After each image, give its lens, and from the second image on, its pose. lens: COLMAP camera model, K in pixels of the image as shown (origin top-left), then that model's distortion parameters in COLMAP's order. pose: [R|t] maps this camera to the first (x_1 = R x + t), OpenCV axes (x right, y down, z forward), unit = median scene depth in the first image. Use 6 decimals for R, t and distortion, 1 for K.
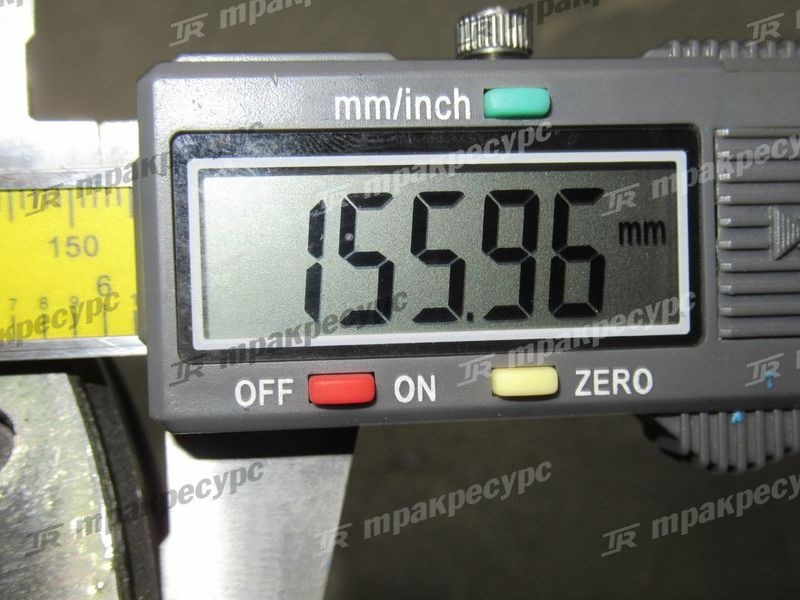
lens RADIAL K [[1025.6, 0, 422.9], [0, 1025.6, 316.1], [0, 0, 1]] dist [0.015962, 0.000000]
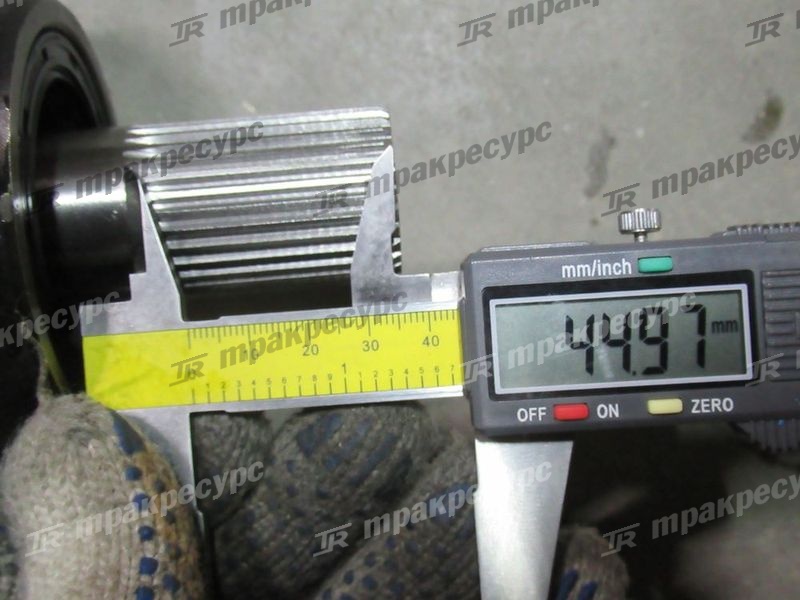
lens RADIAL K [[1025.6, 0, 404.0], [0, 1025.6, 301.5], [0, 0, 1]] dist [0.015962, 0.000000]
pose [[0.988629, -0.034769, -0.146297, -0.097808], [0.031601, 0.999214, -0.023920, -0.103718], [0.147014, 0.019025, 0.988951, -1.002710]]
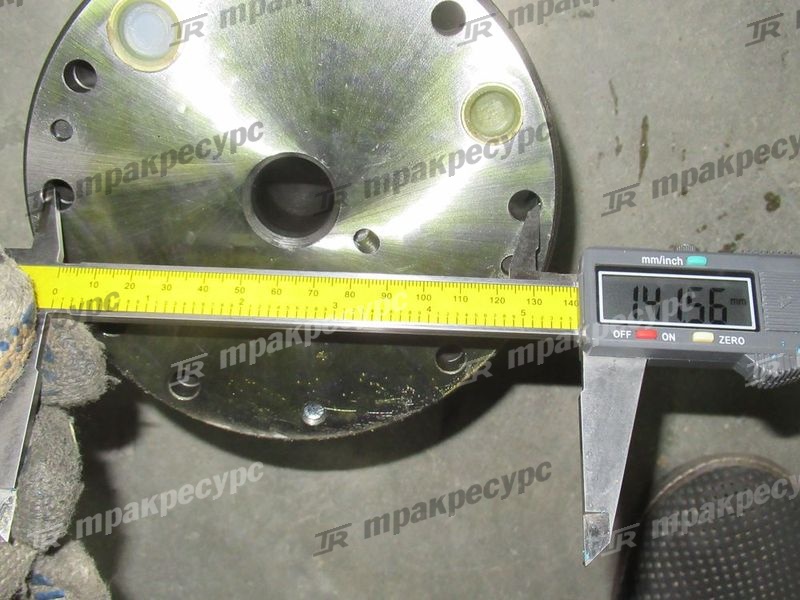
lens RADIAL K [[1025.6, 0, 395.9], [0, 1025.6, 300.5], [0, 0, 1]] dist [0.015962, 0.000000]
pose [[0.991567, 0.031106, -0.125806, -0.452383], [-0.085199, 0.887961, -0.451959, 1.490678], [0.097652, 0.458866, 0.883123, -1.981553]]
